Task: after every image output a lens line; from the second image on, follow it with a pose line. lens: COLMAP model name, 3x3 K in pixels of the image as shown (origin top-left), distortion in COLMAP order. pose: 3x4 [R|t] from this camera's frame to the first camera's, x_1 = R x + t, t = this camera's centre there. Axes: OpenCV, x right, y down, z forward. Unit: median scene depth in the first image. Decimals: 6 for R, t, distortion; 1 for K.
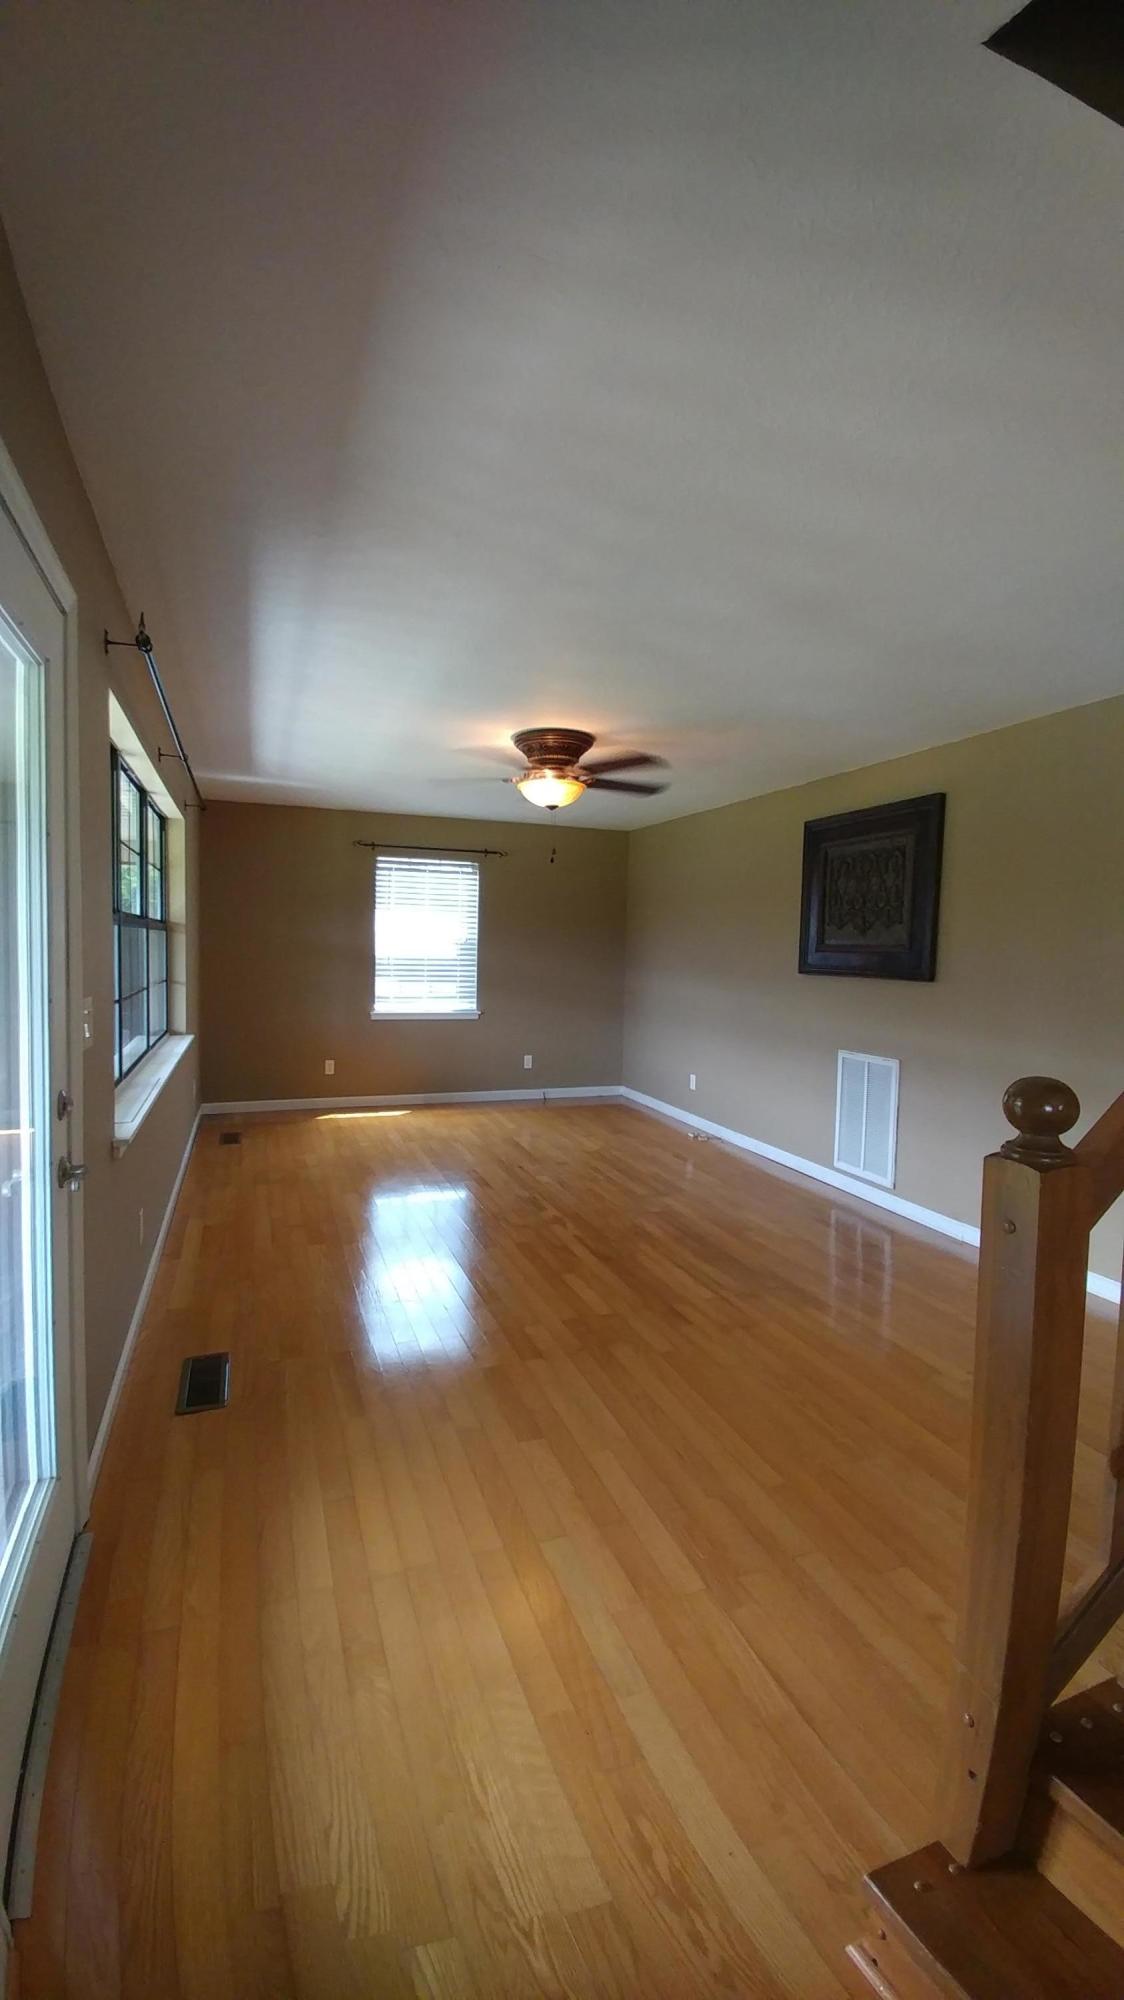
lens RADIAL K [[818.1, 0, 562.6], [0, 818.1, 1001.2], [0, 0, 1]] dist [0.004211, -0.001091]
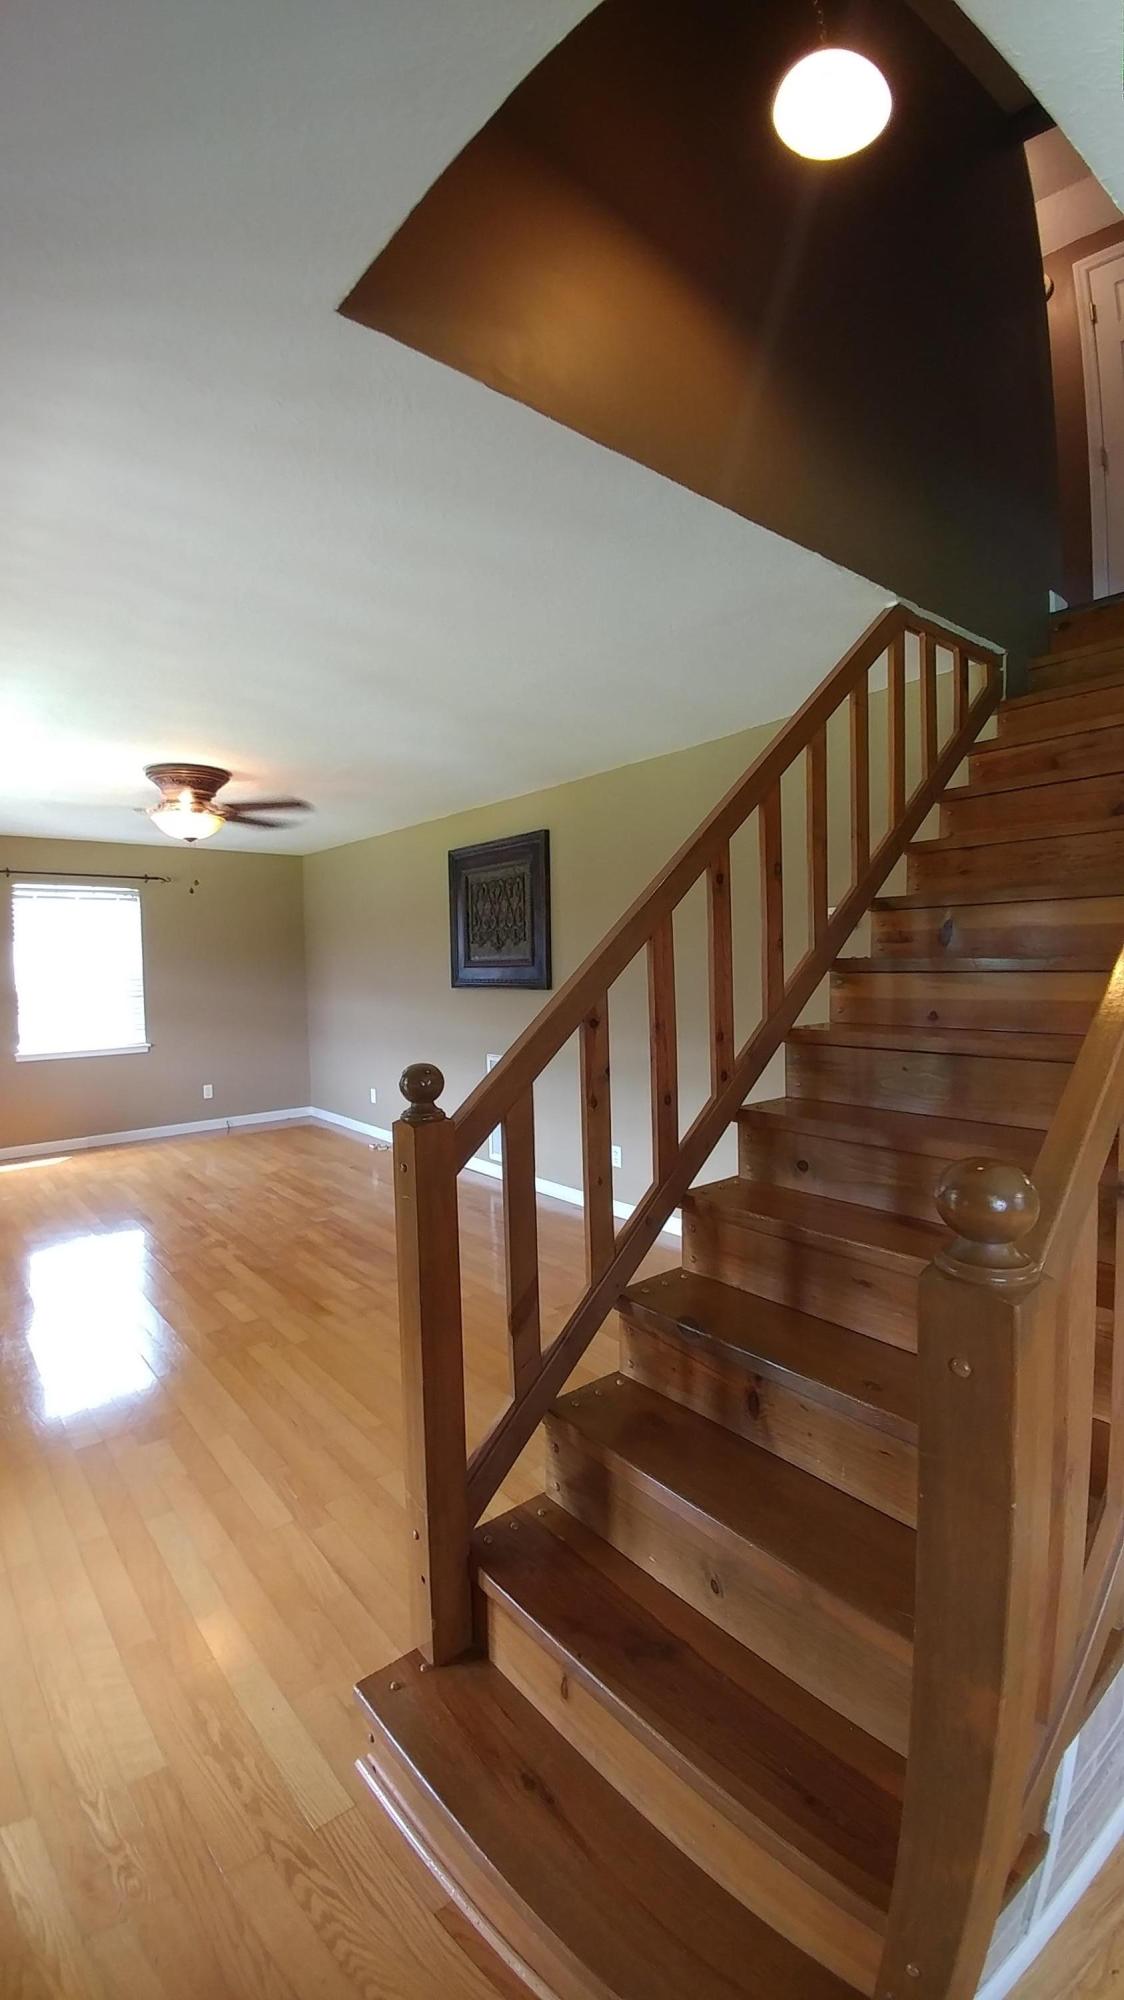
lens RADIAL K [[818.1, 0, 561.1], [0, 818.1, 993.2], [0, 0, 1]] dist [0.004211, -0.001091]
pose [[0.943746, -0.056896, 0.325740, 0.072685], [0.065839, 0.997694, -0.016487, 0.001787], [-0.324051, 0.037006, 0.945316, -0.099000]]
